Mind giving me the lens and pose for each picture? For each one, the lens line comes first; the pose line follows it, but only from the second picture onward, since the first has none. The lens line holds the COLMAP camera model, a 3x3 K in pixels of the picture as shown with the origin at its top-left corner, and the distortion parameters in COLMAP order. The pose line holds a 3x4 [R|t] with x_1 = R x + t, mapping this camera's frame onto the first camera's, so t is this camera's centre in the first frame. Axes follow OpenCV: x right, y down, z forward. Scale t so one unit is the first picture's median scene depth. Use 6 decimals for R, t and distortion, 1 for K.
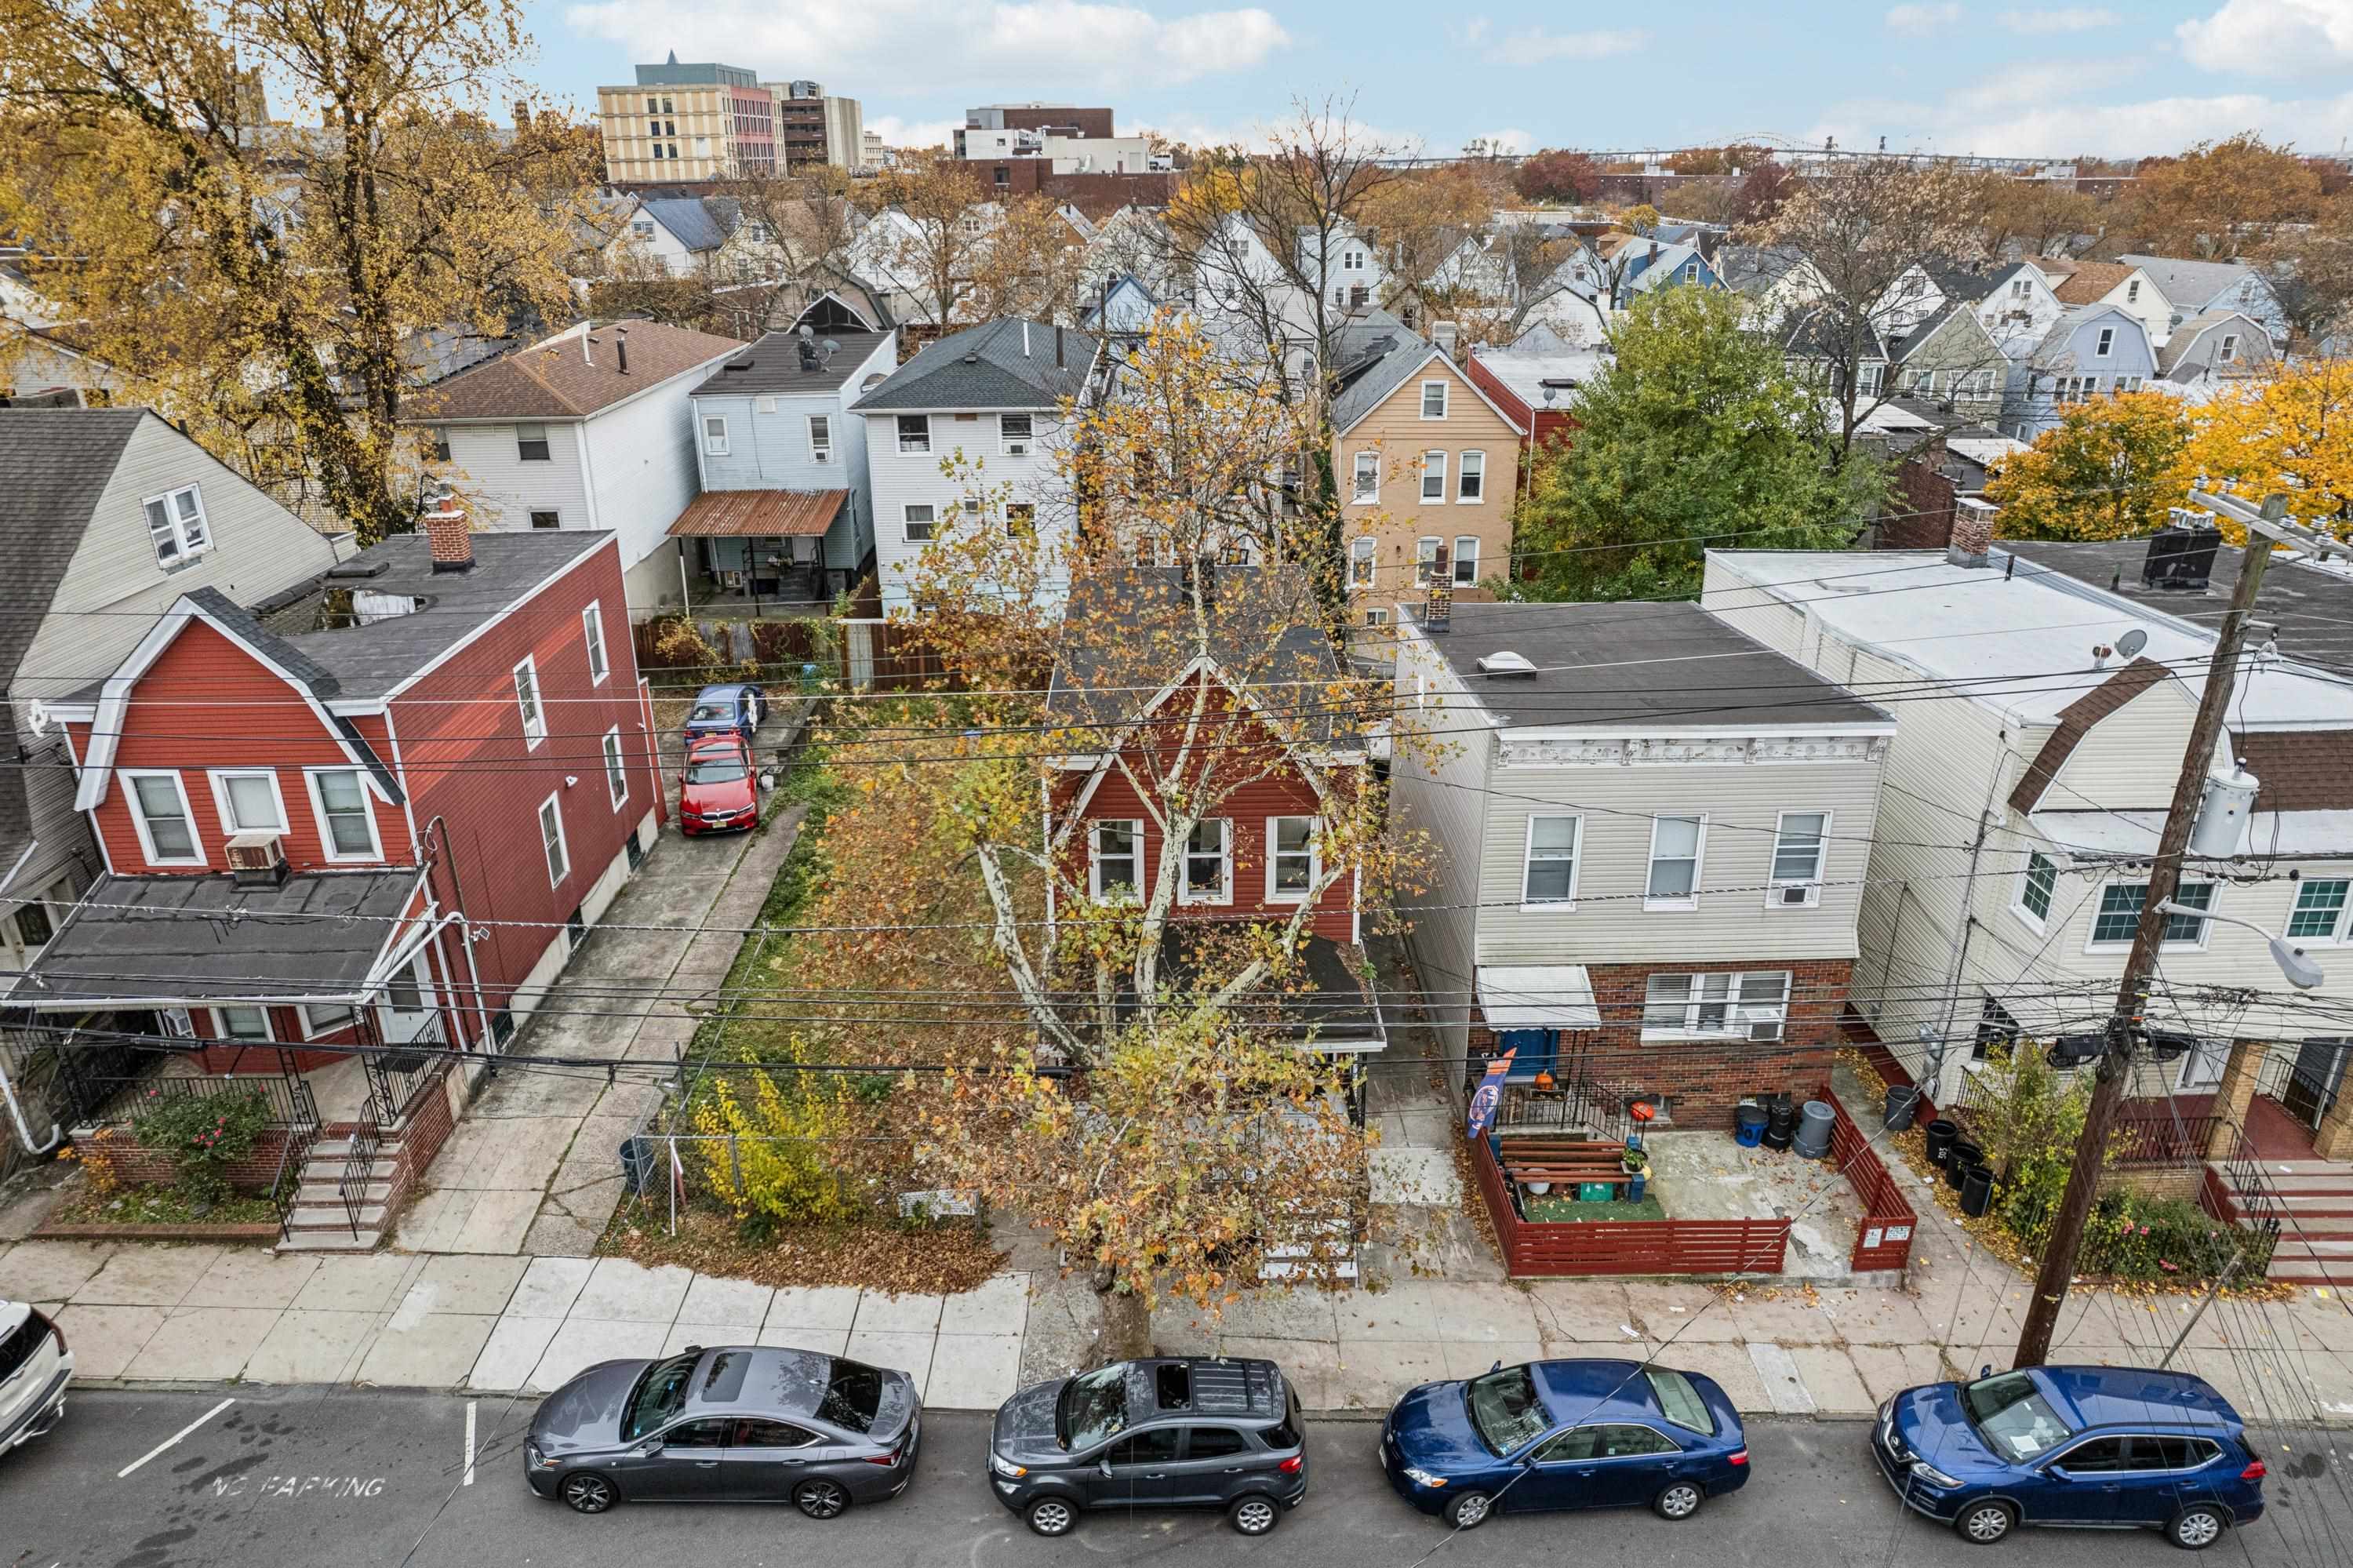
lens RADIAL K [[1510.2, 0, 1183.1], [0, 1510.2, 782.6], [0, 0, 1]] dist [-0.058577, 0.044307]
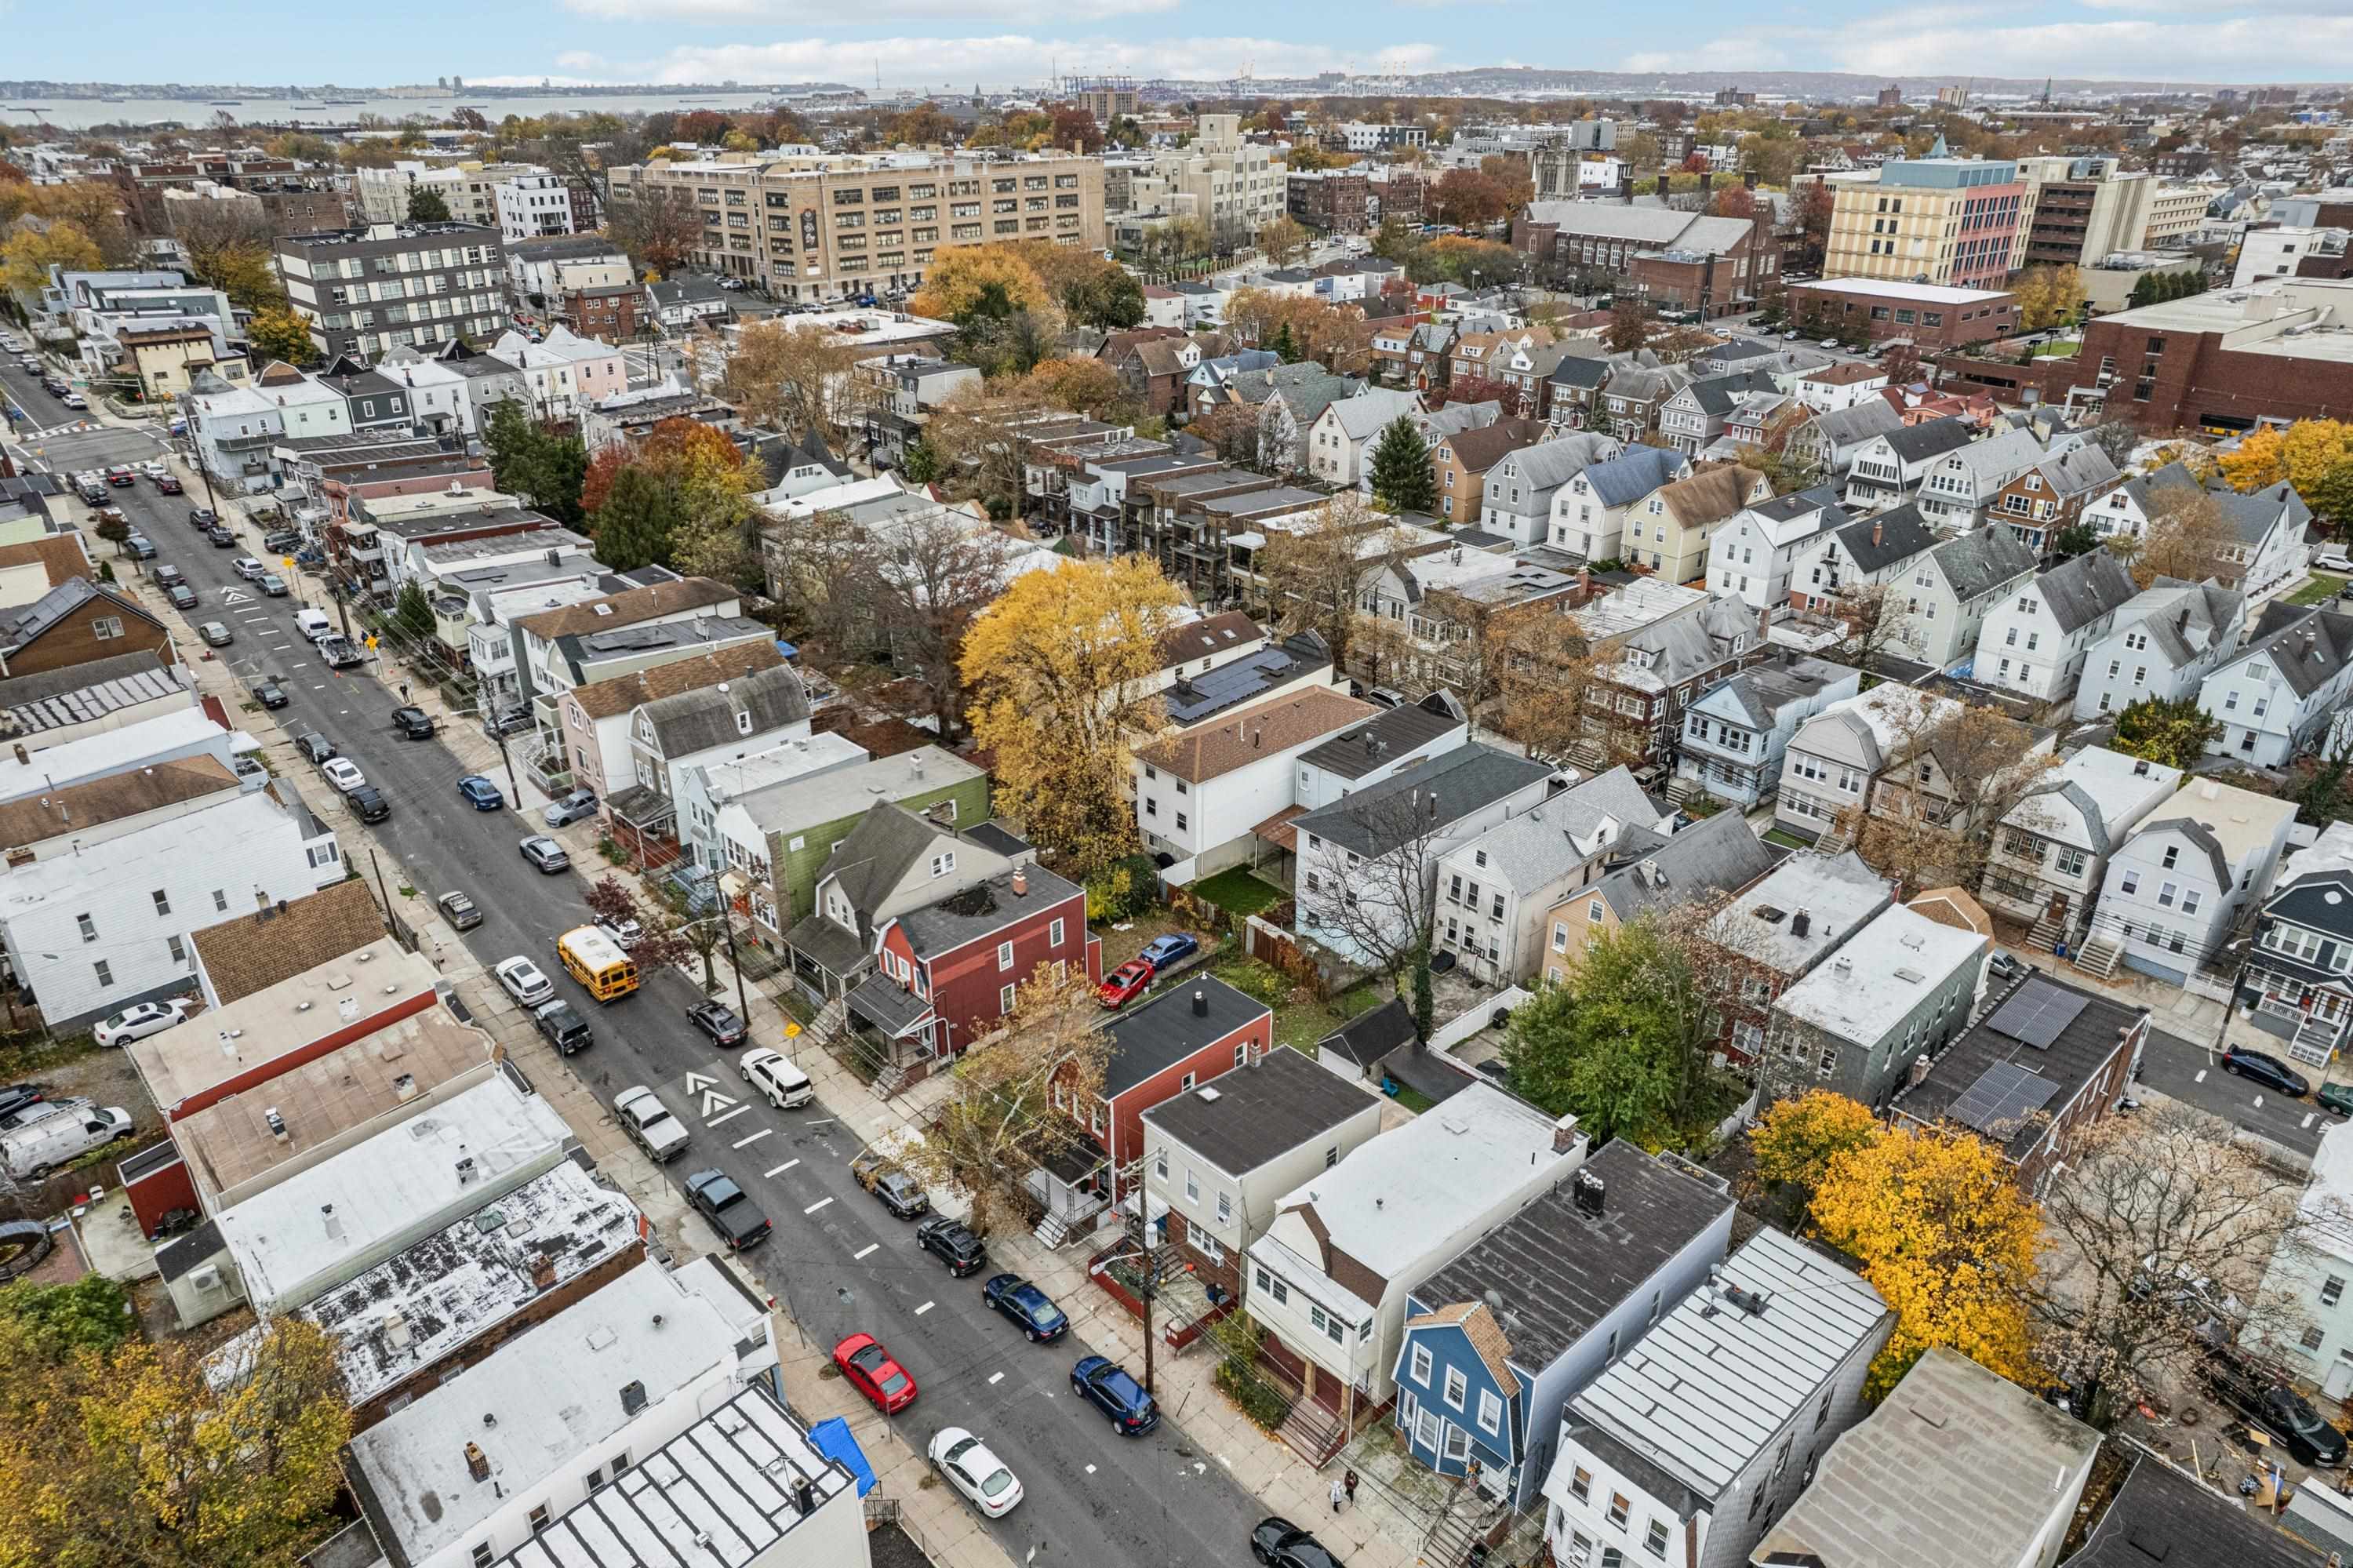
lens RADIAL K [[1510.2, 0, 1168.6], [0, 1510.2, 774.0], [0, 0, 1]] dist [-0.058577, 0.044307]
pose [[0.668505, 0.312608, -0.674816, 1.929187], [-0.287694, 0.945428, 0.152966, -1.079396], [0.685809, 0.091882, 0.721959, -1.118724]]
